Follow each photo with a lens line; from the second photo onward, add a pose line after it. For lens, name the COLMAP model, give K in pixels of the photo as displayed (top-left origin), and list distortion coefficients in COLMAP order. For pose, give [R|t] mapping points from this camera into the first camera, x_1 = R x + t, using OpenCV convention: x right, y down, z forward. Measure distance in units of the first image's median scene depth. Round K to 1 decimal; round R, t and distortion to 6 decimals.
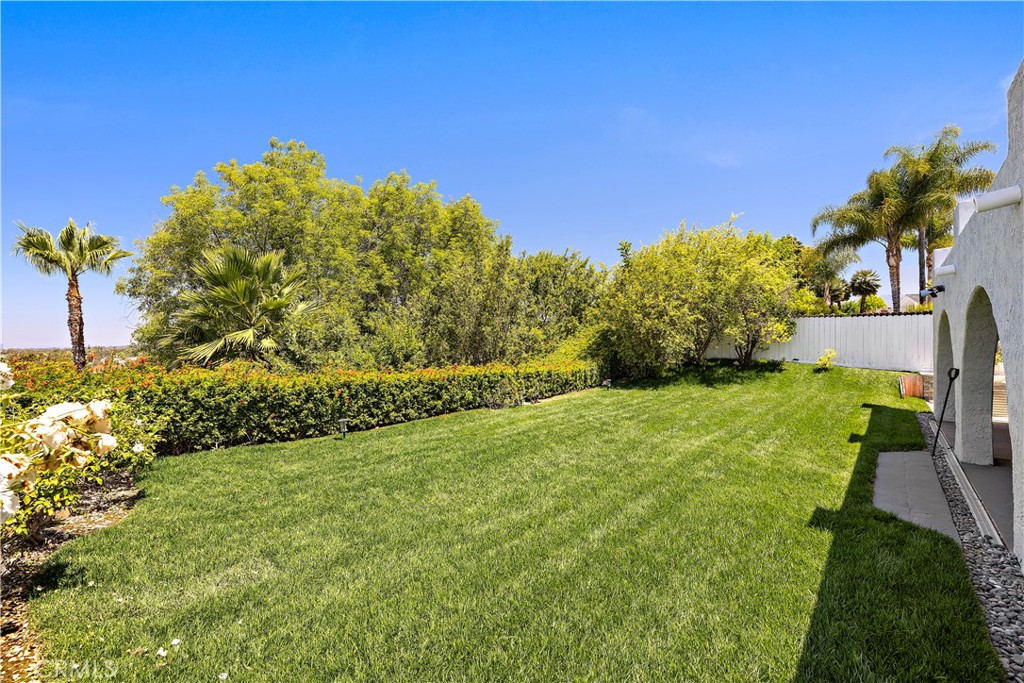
lens RADIAL K [[464.5, 0, 504.0], [0, 464.5, 344.2], [0, 0, 1]] dist [0.000062, 0.000082]
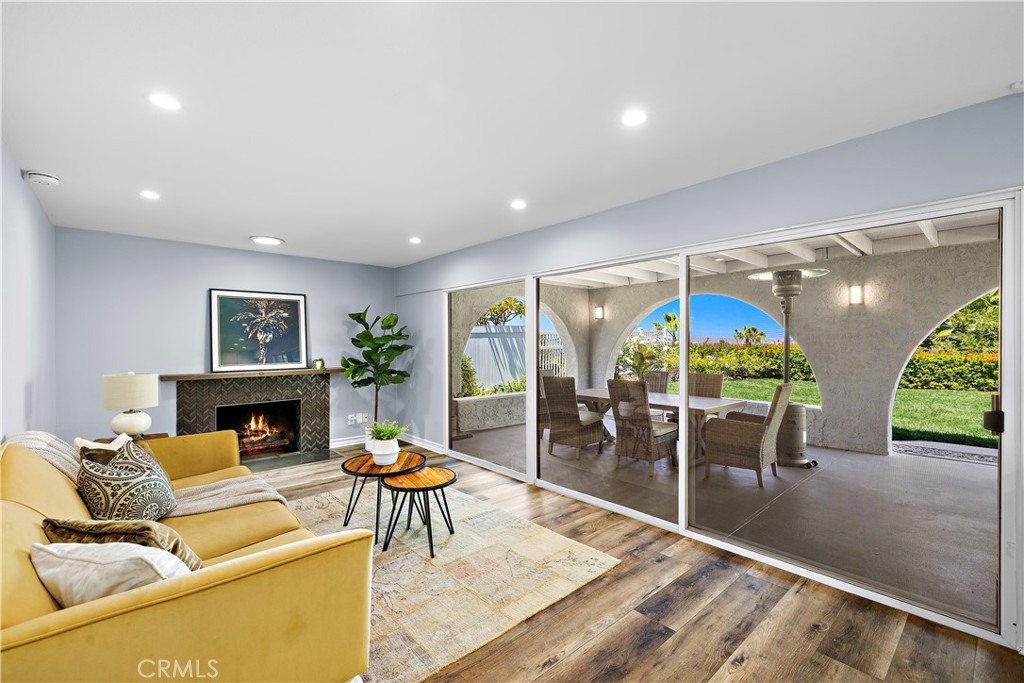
lens RADIAL K [[434.9, 0, 510.8], [0, 434.9, 343.0], [0, 0, 1]] dist [-0.001364, 0.000447]
pose [[-0.139449, 0.004140, -0.990221, 1.193599], [0.004447, 0.999984, 0.003555, 0.021156], [0.990219, -0.003907, -0.139465, -0.057415]]
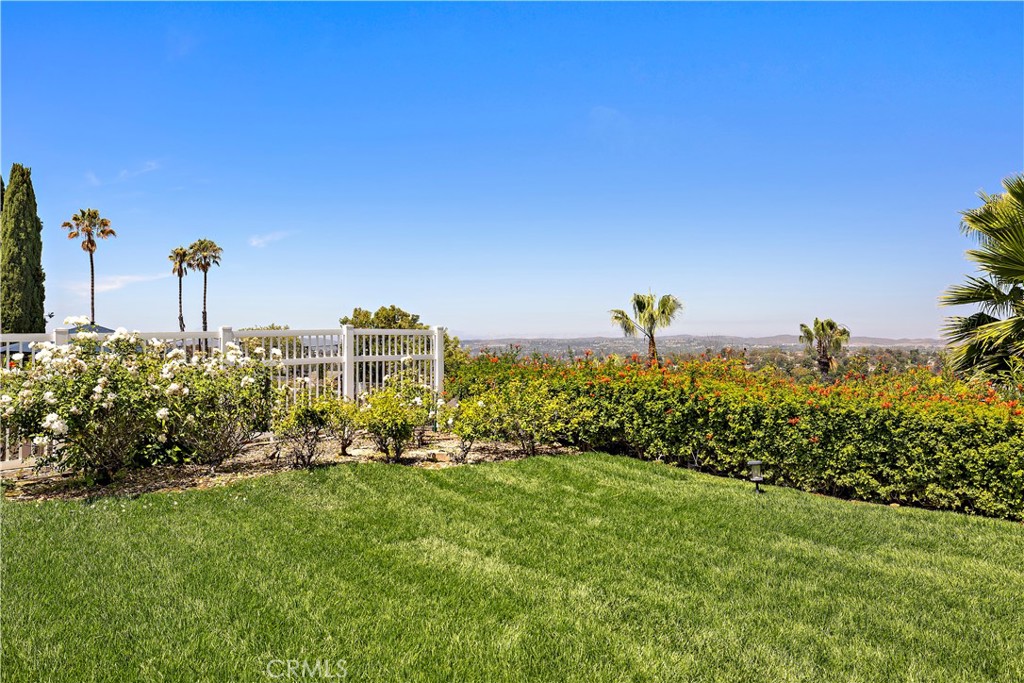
lens RADIAL K [[676.3, 0, 511.6], [0, 676.3, 340.0], [0, 0, 1]] dist [-0.003982, -0.002706]
pose [[-0.136939, -0.002038, -0.990577, 0.499193], [0.003689, 0.999990, -0.002567, -0.001326], [0.990573, -0.004006, -0.136930, 0.658476]]
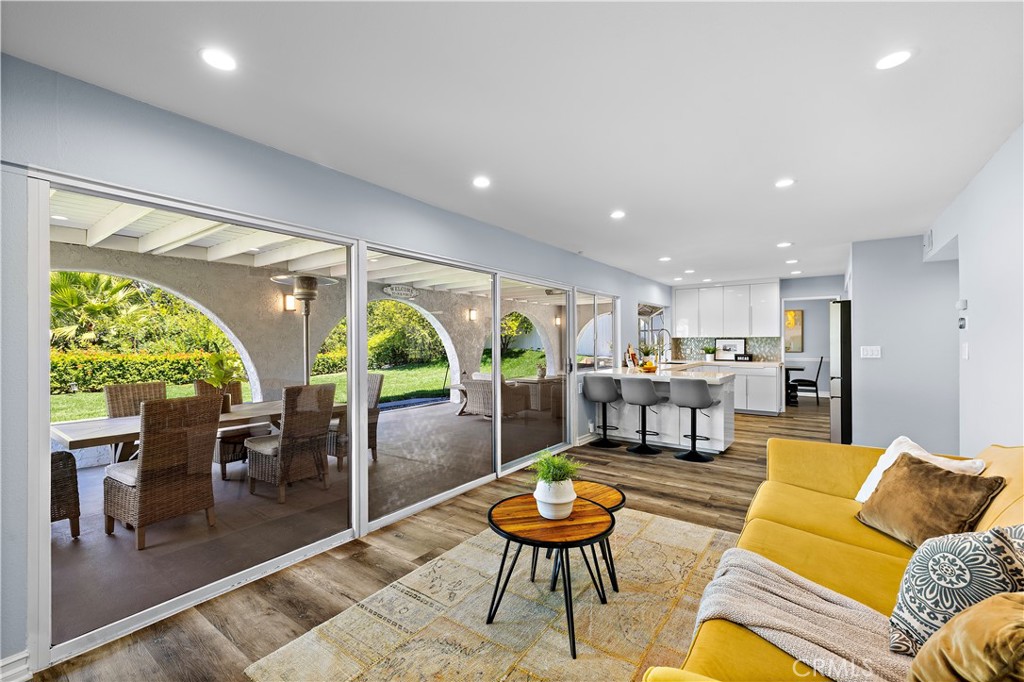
lens RADIAL K [[434.9, 0, 508.4], [0, 434.9, 340.7], [0, 0, 1]] dist [-0.001364, 0.000447]
pose [[0.997455, -0.002739, 0.071251, 0.813760], [0.003069, 0.999985, -0.004520, 0.027523], [-0.071237, 0.004727, 0.997448, -0.443246]]
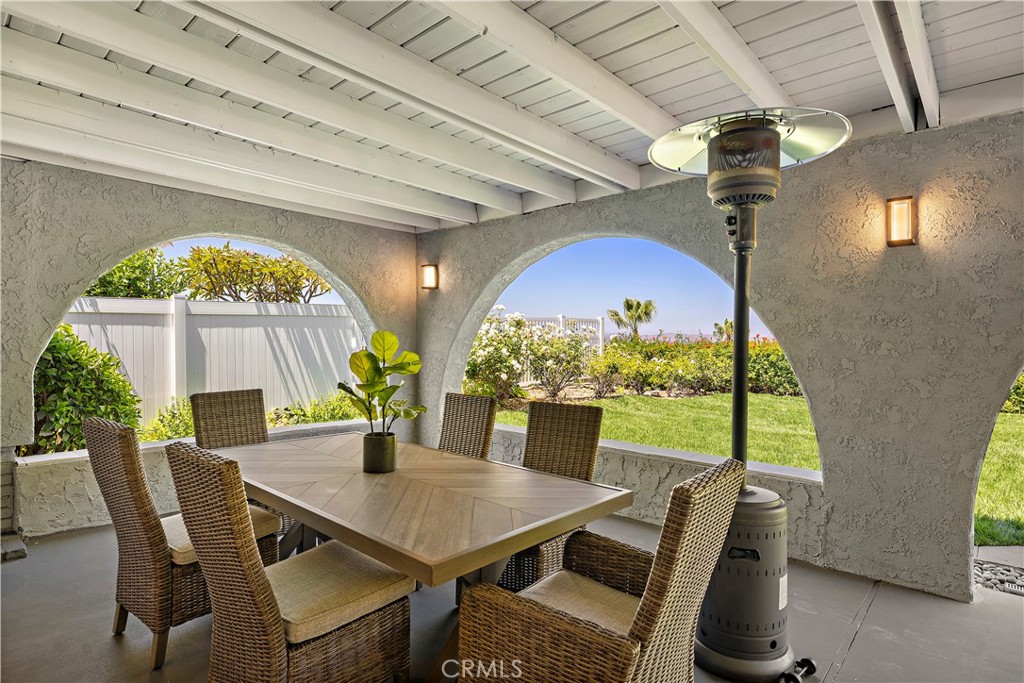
lens RADIAL K [[547.4, 0, 508.7], [0, 547.4, 341.1], [0, 0, 1]] dist [-0.004366, 0.000767]
pose [[-0.029841, 0.007488, -0.999527, 0.833914], [-0.004460, 0.999961, 0.007624, 0.028831], [0.999545, 0.004686, -0.029807, 0.123785]]
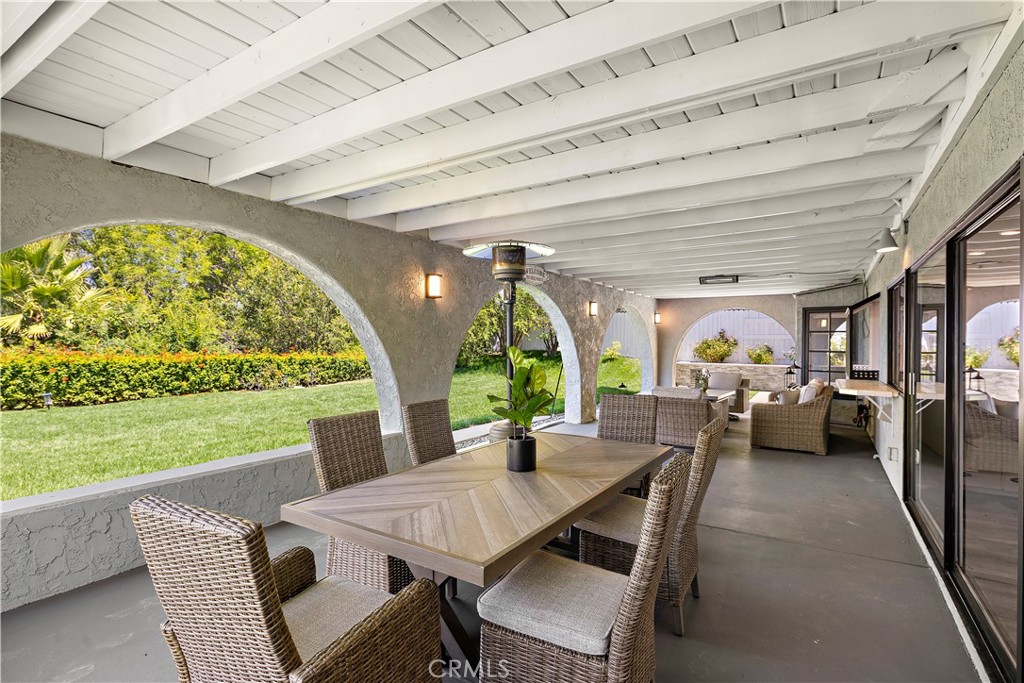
lens RADIAL K [[496.2, 0, 507.6], [0, 496.2, 347.6], [0, 0, 1]] dist [-0.001645, 0.001193]
pose [[0.991714, 0.007156, 0.128267, 0.491646], [-0.008619, 0.999904, 0.010853, 0.023882], [-0.128177, -0.011868, 0.991680, -0.265480]]
